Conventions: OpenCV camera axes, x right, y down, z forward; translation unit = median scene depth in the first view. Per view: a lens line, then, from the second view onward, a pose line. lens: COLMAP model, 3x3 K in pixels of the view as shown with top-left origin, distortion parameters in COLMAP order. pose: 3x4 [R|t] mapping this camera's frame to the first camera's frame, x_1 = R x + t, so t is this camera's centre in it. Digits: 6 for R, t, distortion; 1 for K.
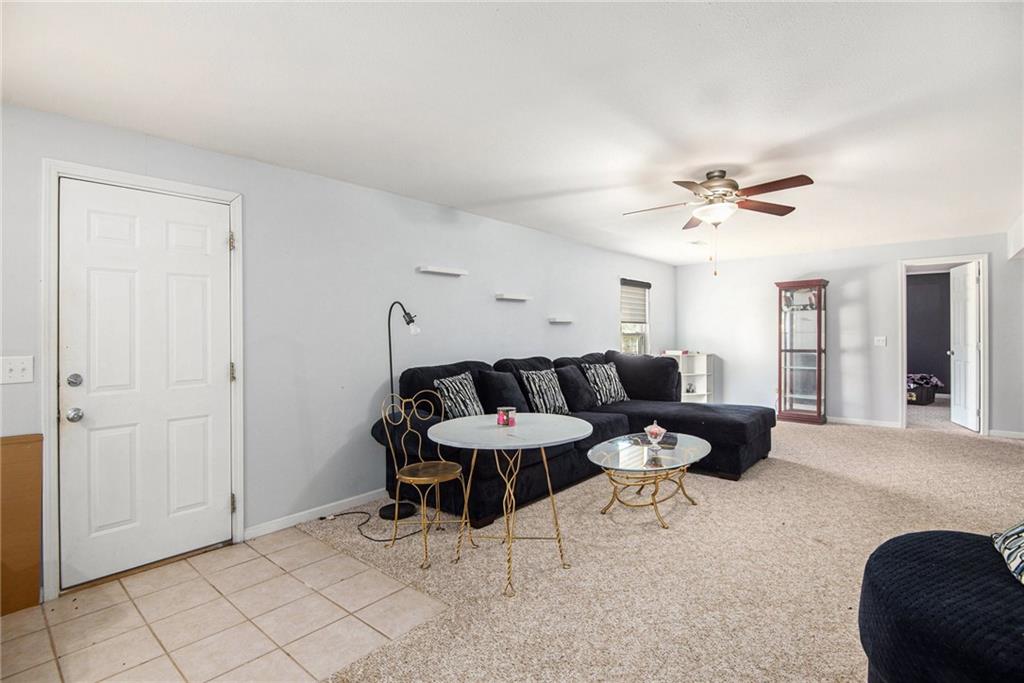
lens RADIAL K [[482.6, 0, 514.5], [0, 482.6, 331.2], [0, 0, 1]] dist [0.031014, -0.032105]
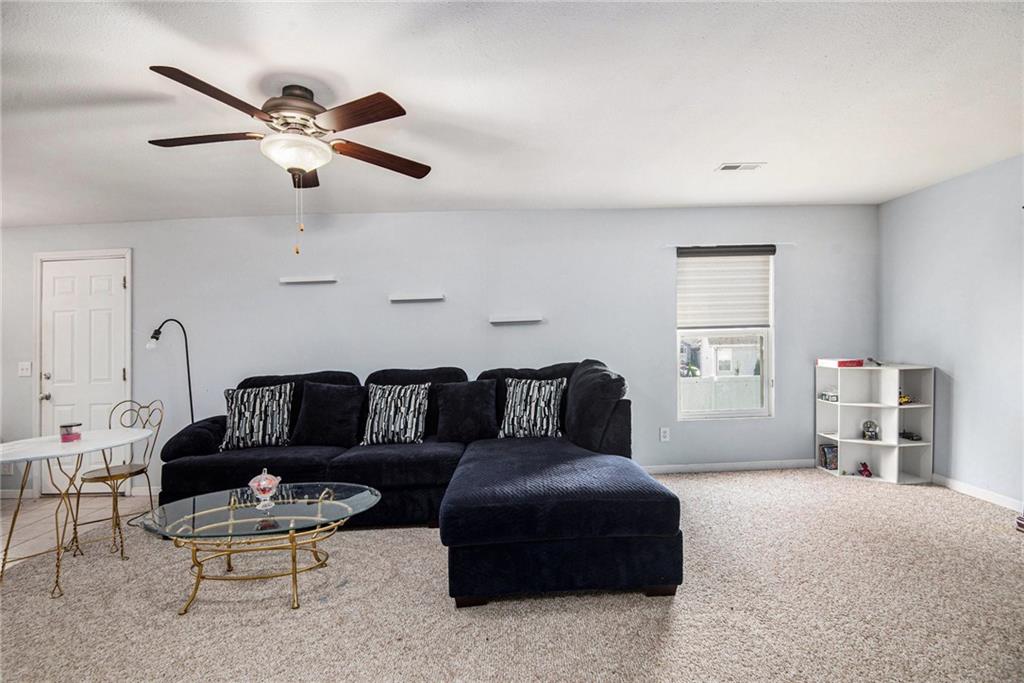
lens RADIAL K [[466.9, 0, 491.5], [0, 466.9, 331.7], [0, 0, 1]] dist [0.000943, -0.014952]
pose [[0.674063, -0.017495, -0.738467, 1.074395], [0.031085, 0.999506, 0.004694, -0.013608], [0.738020, -0.026120, 0.674274, 0.817780]]
